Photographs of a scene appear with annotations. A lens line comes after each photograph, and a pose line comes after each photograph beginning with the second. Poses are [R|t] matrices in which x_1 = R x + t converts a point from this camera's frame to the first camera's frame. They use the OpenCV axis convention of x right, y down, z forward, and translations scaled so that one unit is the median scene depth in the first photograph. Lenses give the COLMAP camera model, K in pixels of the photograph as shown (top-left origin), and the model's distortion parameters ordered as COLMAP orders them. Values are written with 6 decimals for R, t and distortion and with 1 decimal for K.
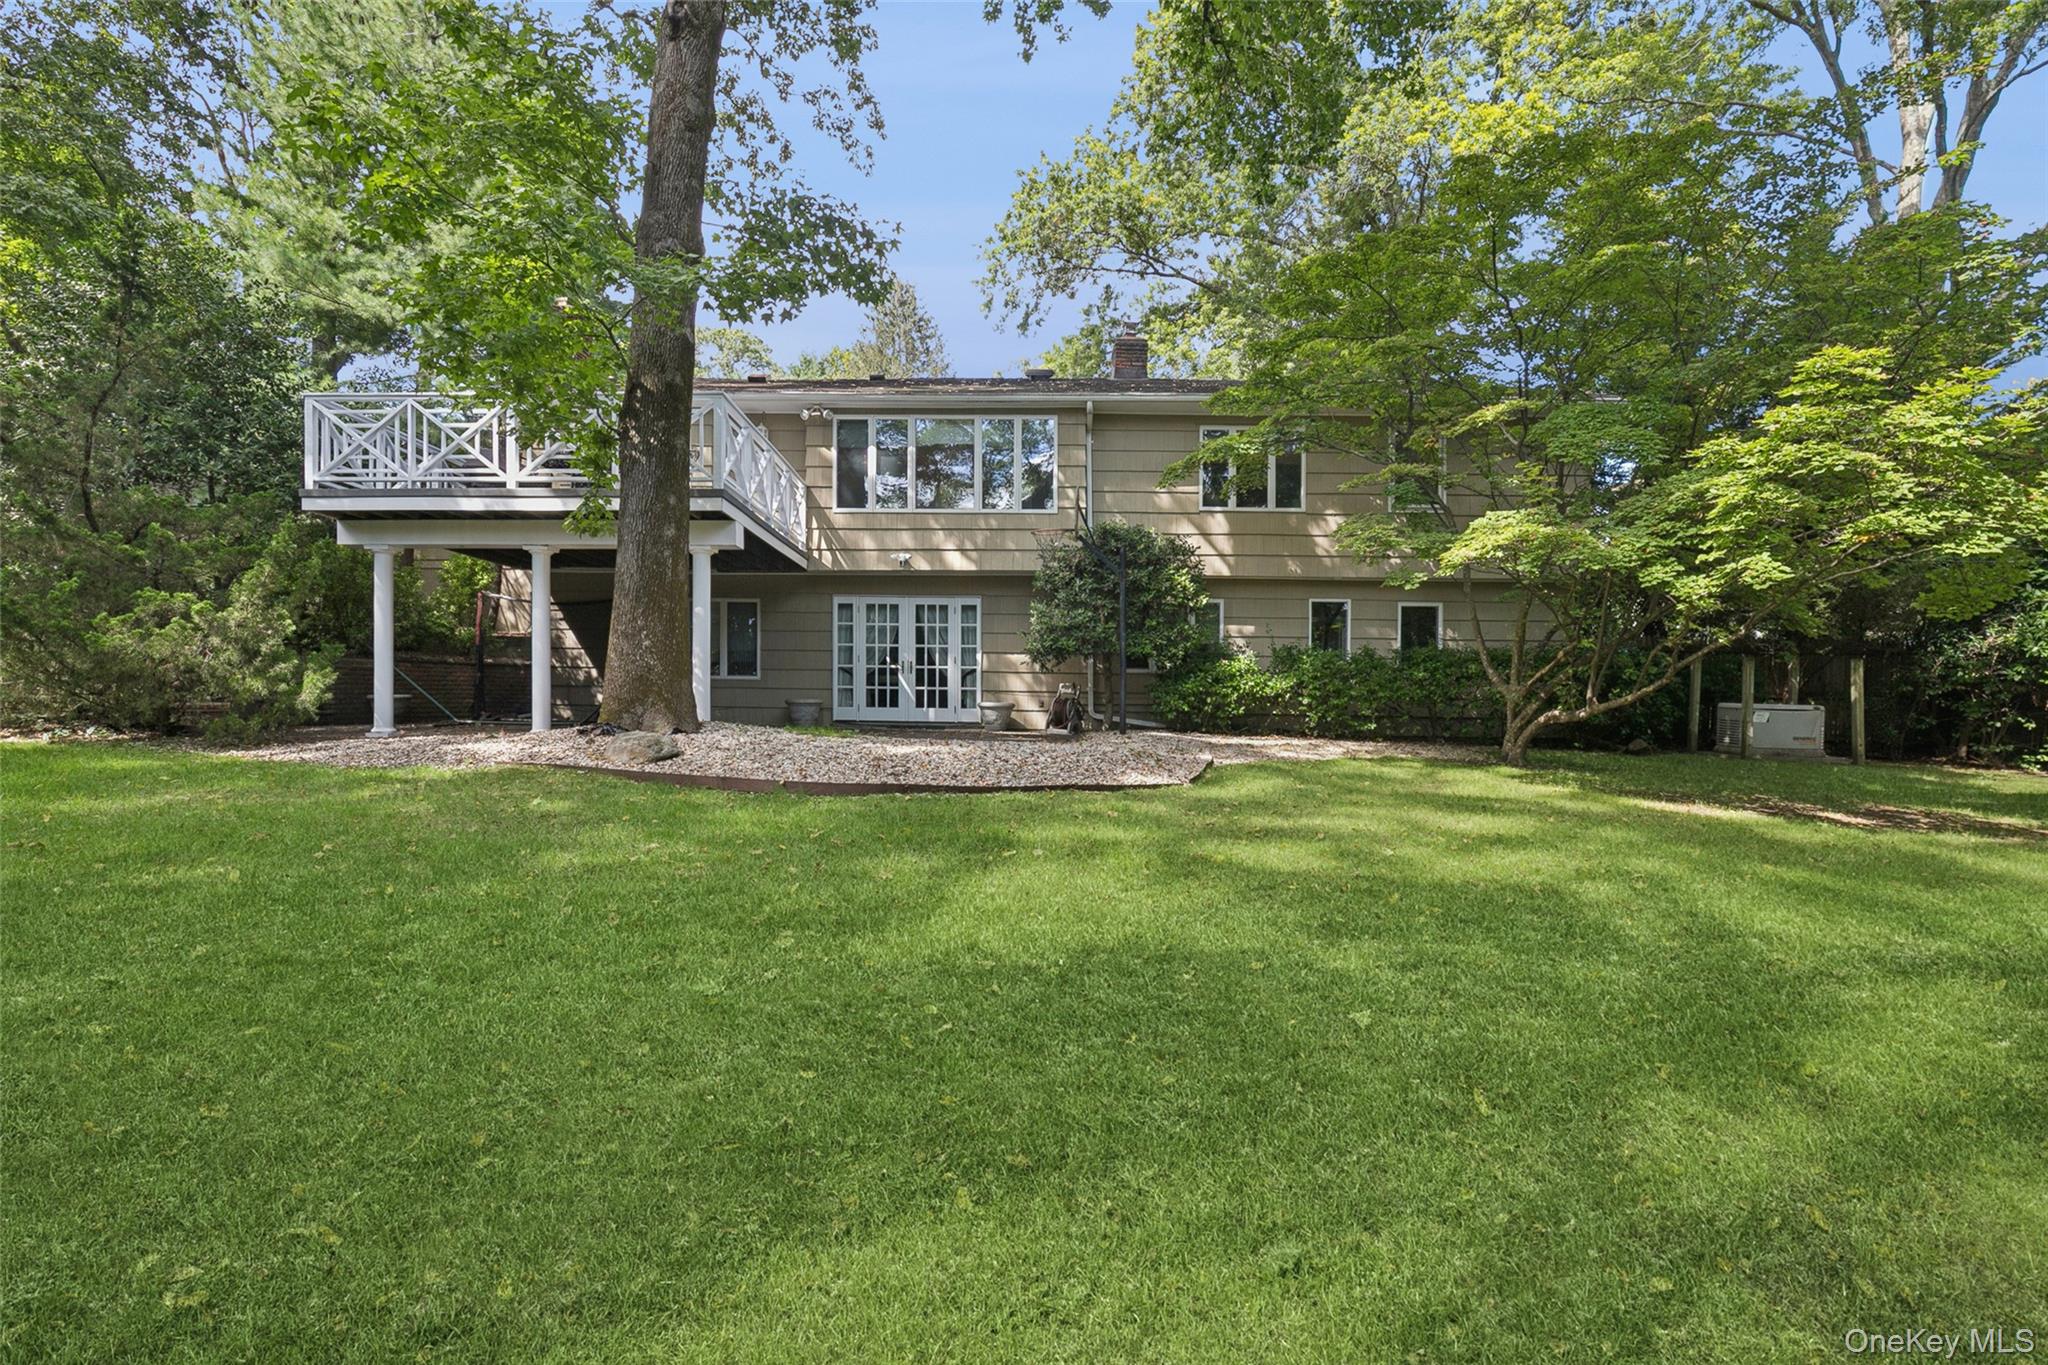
lens RADIAL K [[954.1, 0, 1022.4], [0, 954.1, 703.3], [0, 0, 1]] dist [-0.018057, 0.000068]
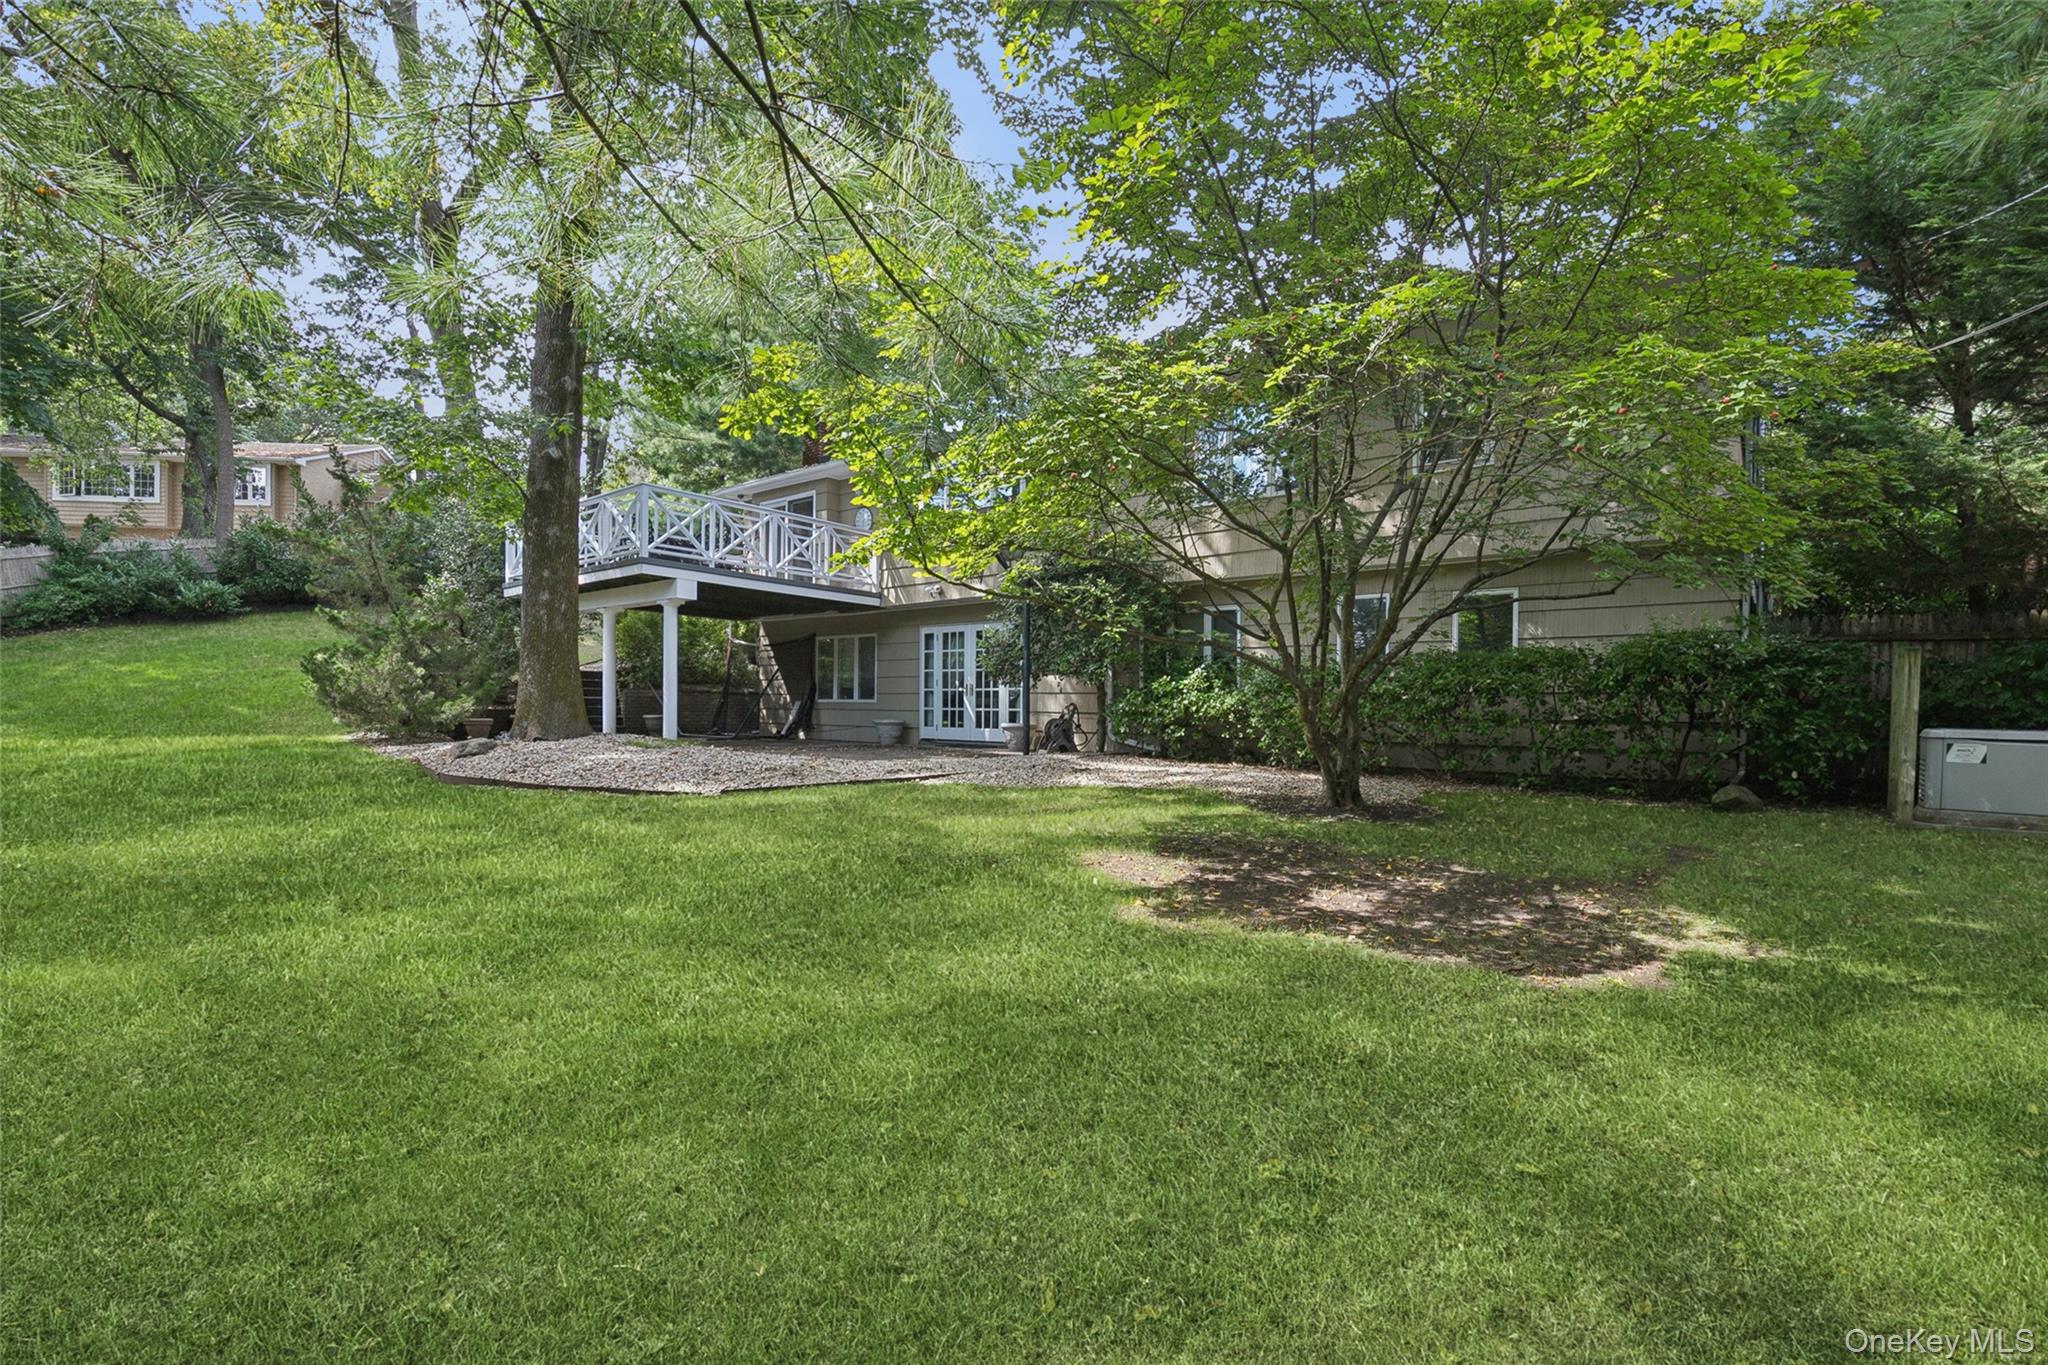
lens RADIAL K [[954.1, 0, 1010.2], [0, 954.1, 691.3], [0, 0, 1]] dist [-0.018057, 0.000068]
pose [[0.776558, -0.015972, -0.629843, 0.595285], [-0.008927, 0.999299, -0.036347, 0.002144], [0.629982, 0.033848, 0.775871, 0.202110]]
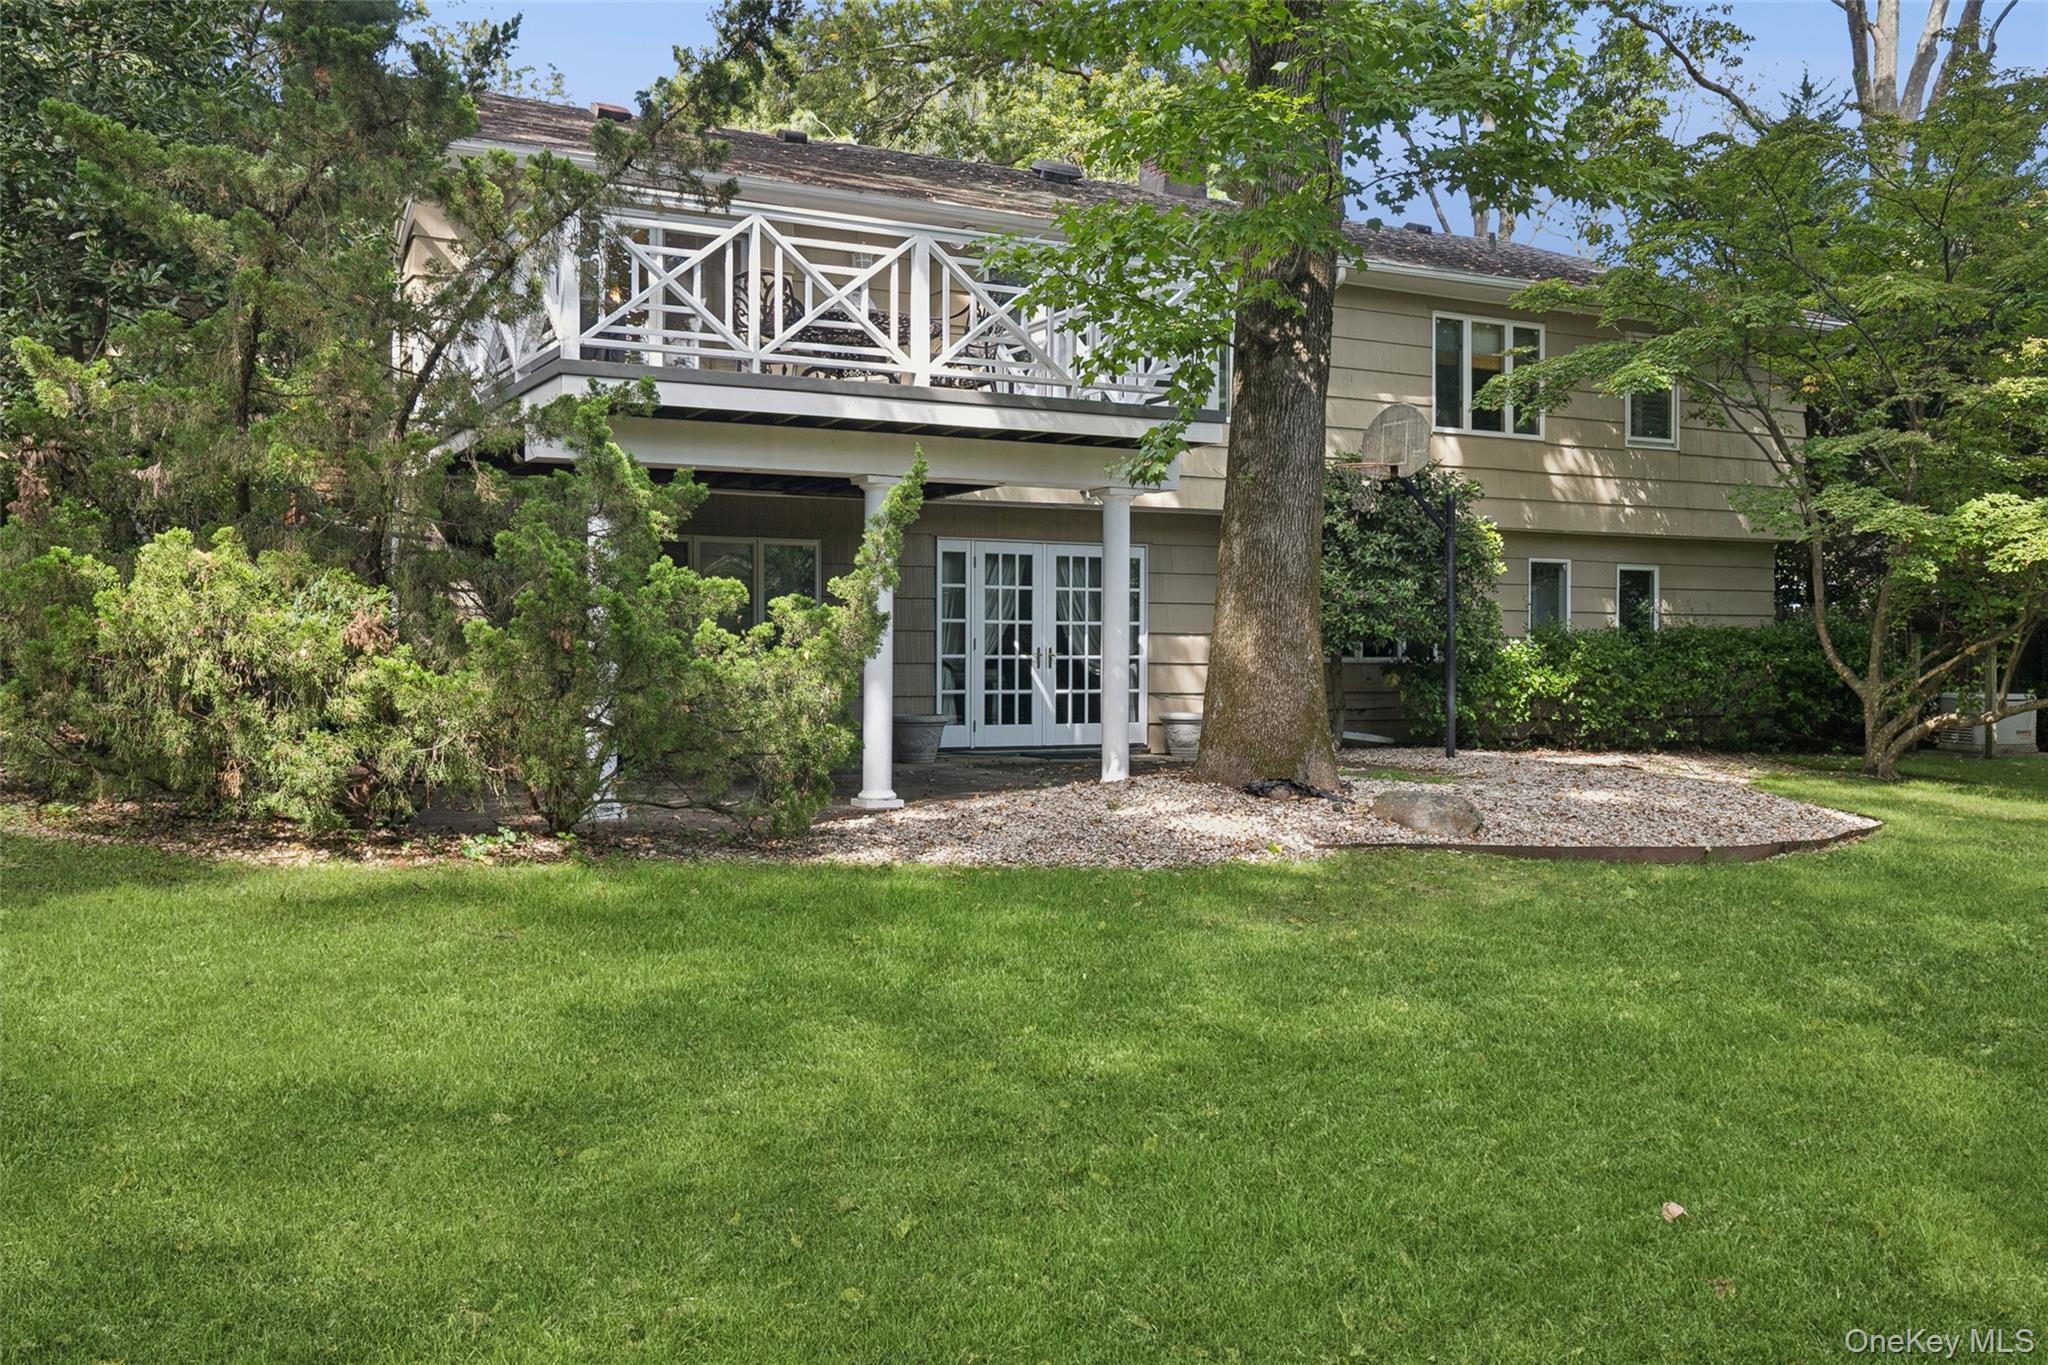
lens RADIAL K [[1849.5, 0, 1030.3], [0, 1849.5, 672.4], [0, 0, 1]] dist [0.006423, 0.000150]
pose [[0.862237, -0.014855, 0.506287, -0.740508], [0.011890, 0.999888, 0.009089, -0.040139], [-0.506365, -0.001817, 0.862317, -0.021000]]
